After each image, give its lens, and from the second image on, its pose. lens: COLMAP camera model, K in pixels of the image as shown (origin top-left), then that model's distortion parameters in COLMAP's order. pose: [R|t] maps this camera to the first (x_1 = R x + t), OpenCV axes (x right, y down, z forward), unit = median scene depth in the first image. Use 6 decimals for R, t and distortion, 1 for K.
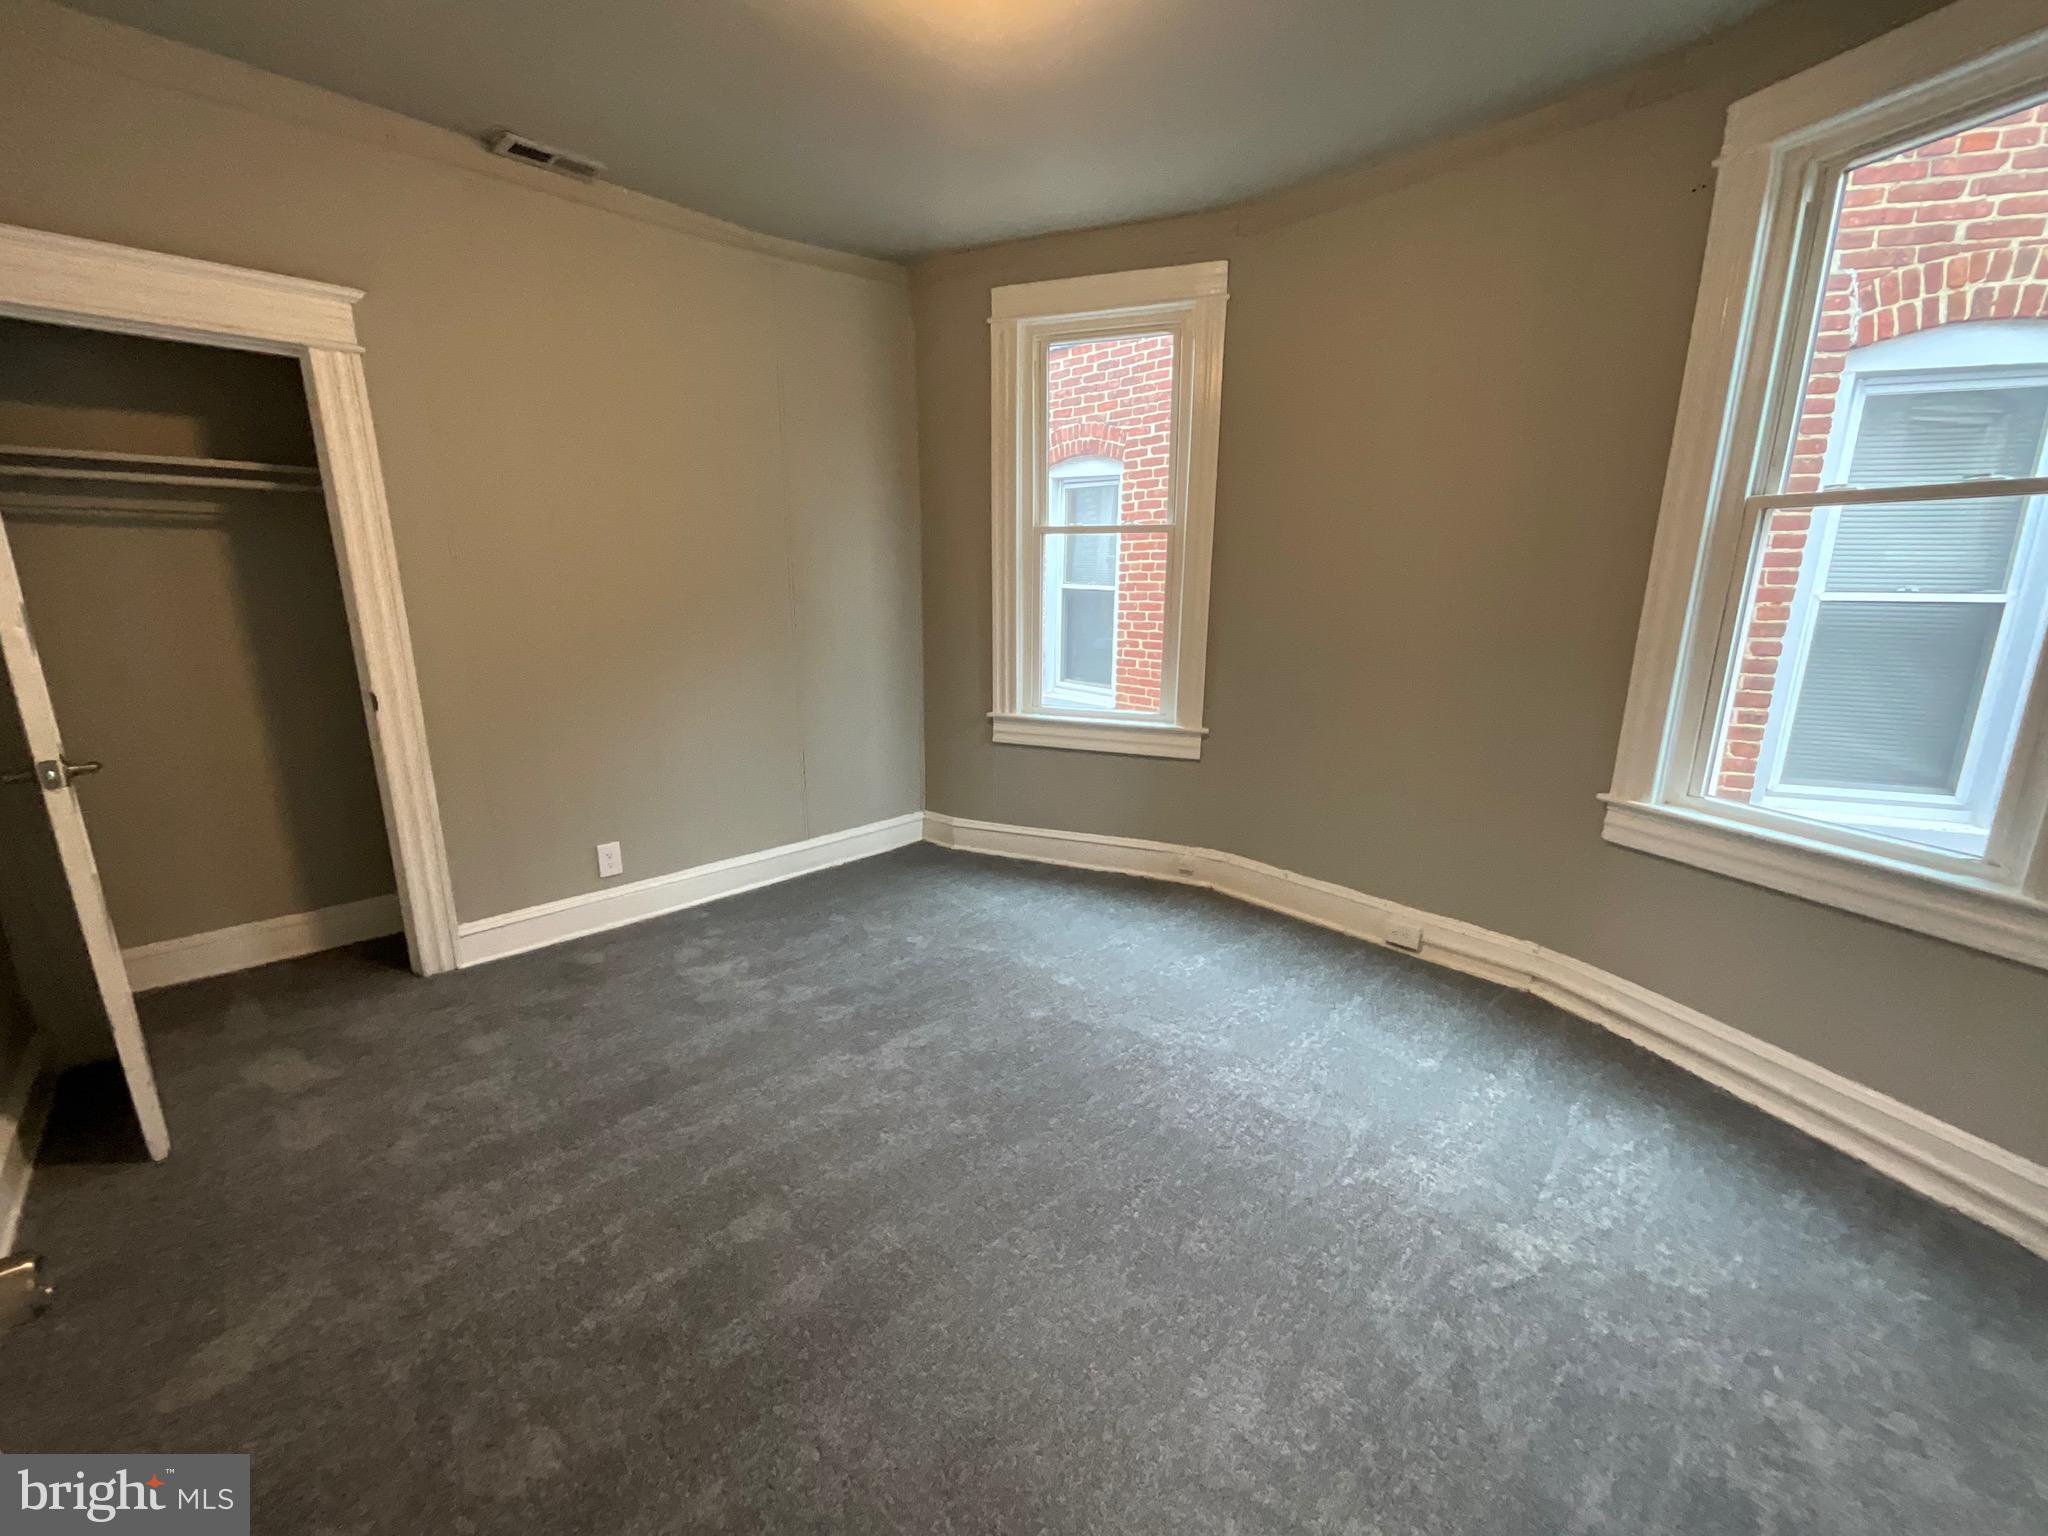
lens RADIAL K [[829.6, 0, 1024.0], [0, 829.6, 768.0], [0, 0, 1]] dist [-0.003040, -0.000614]
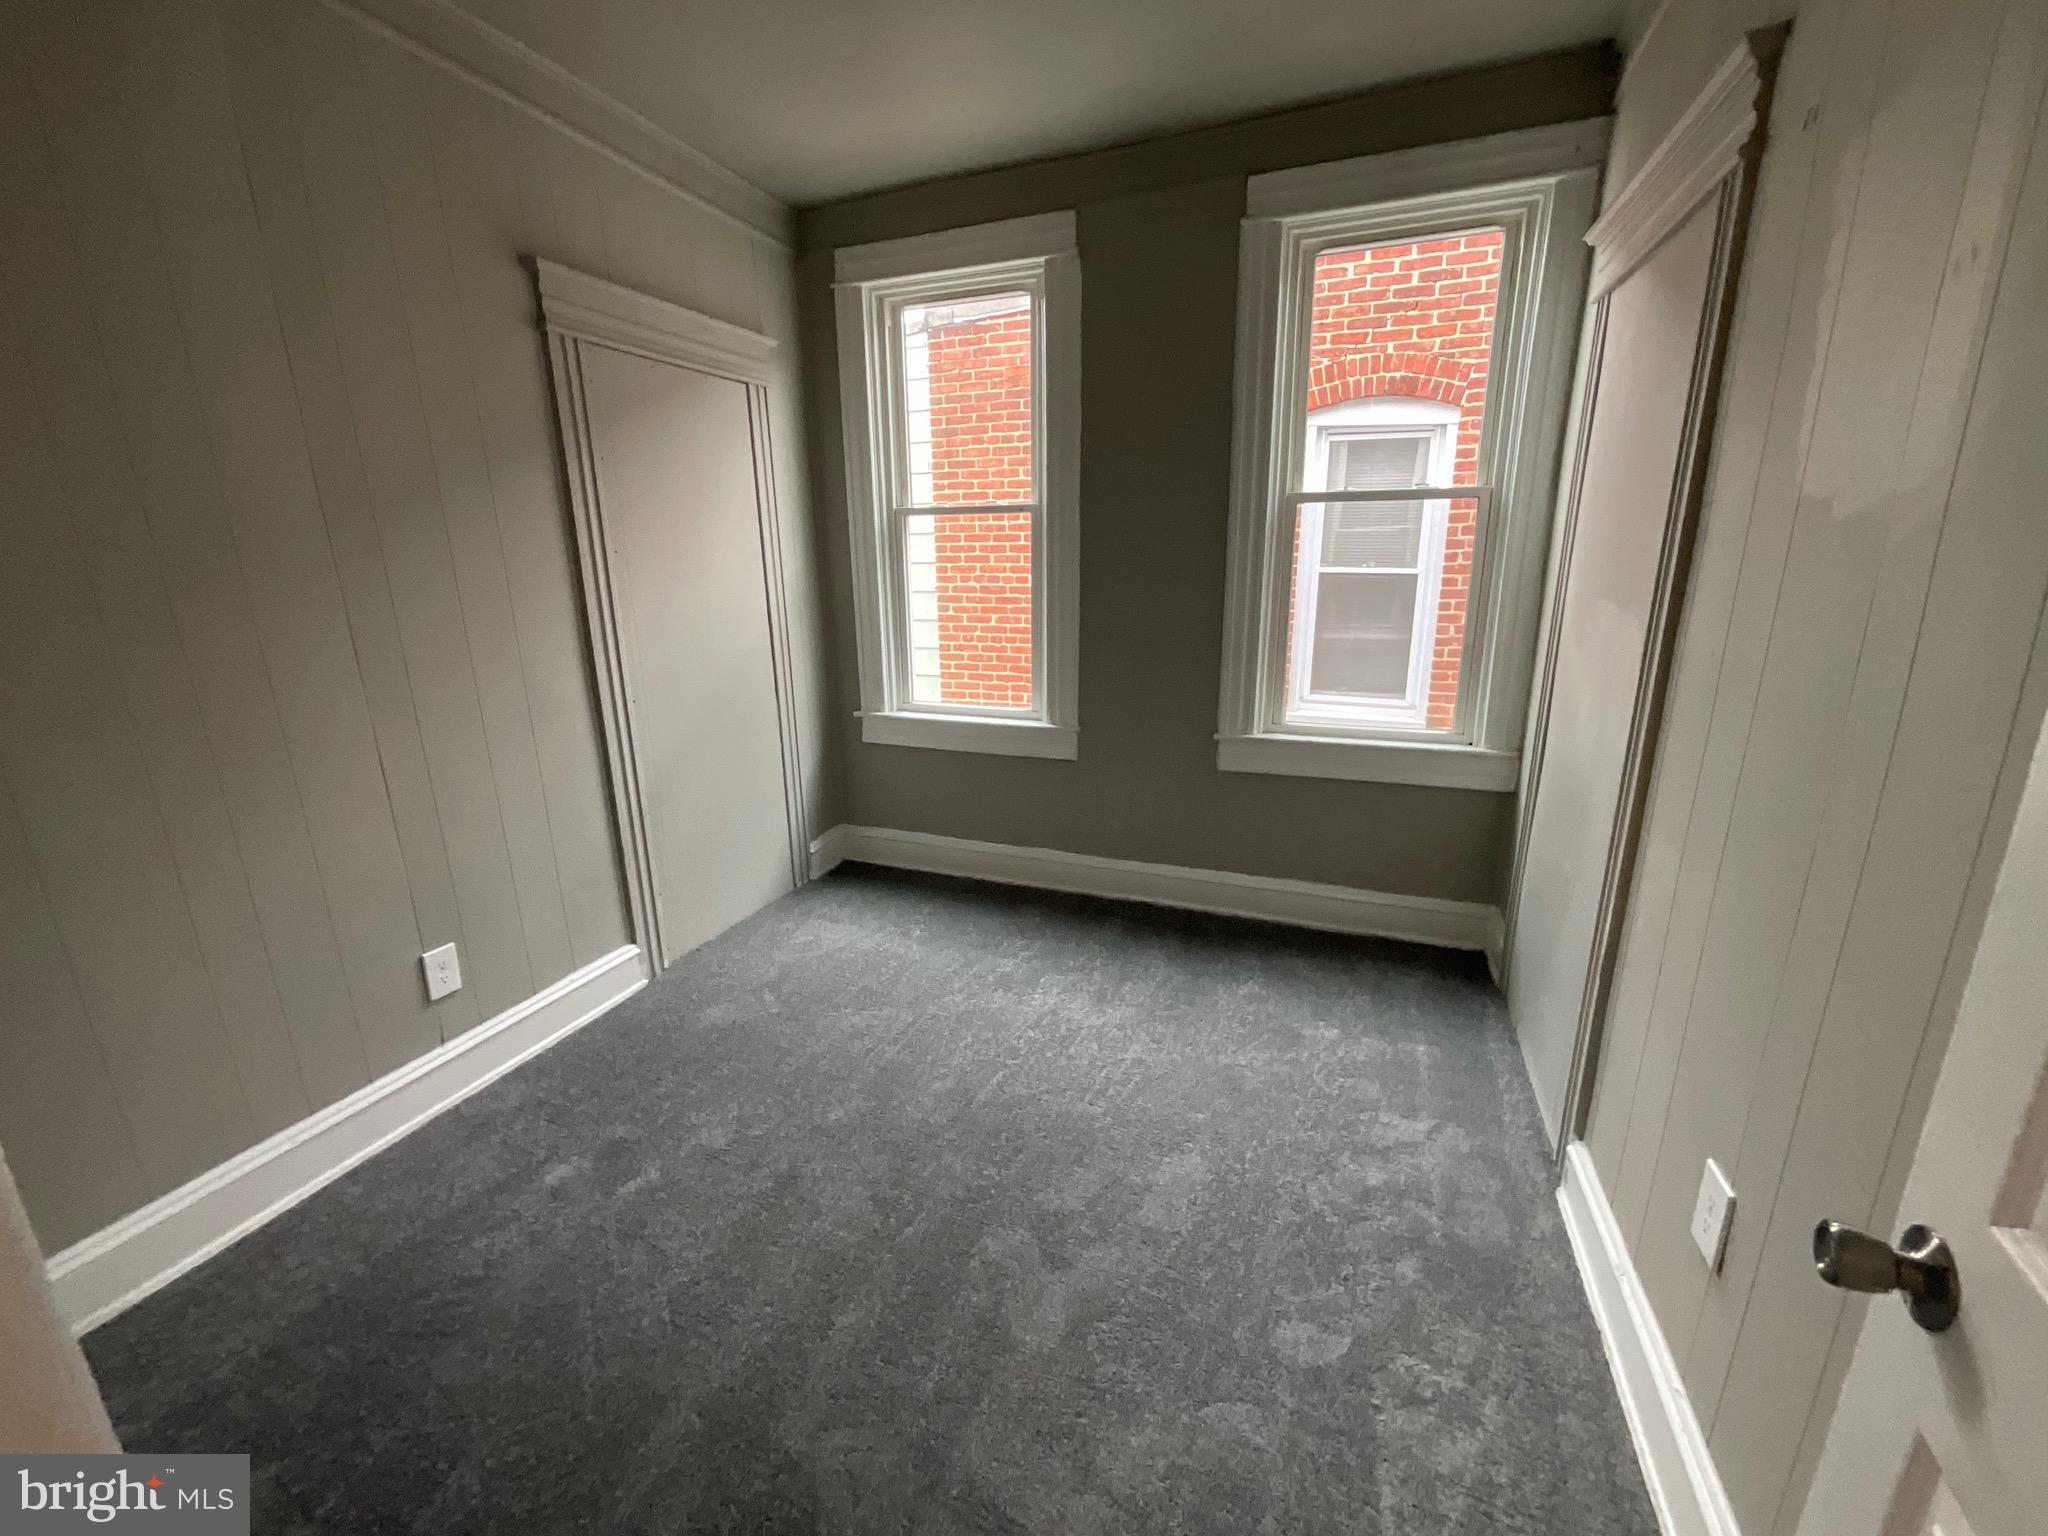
lens RADIAL K [[833.3, 0, 1031.4], [0, 833.3, 774.0], [0, 0, 1]] dist [-0.002177, 0.000521]
pose [[0.945010, -0.083169, 0.316290, -0.480813], [0.075893, 0.996492, 0.035275, -0.079541], [-0.318114, -0.009331, 0.948007, 0.358291]]
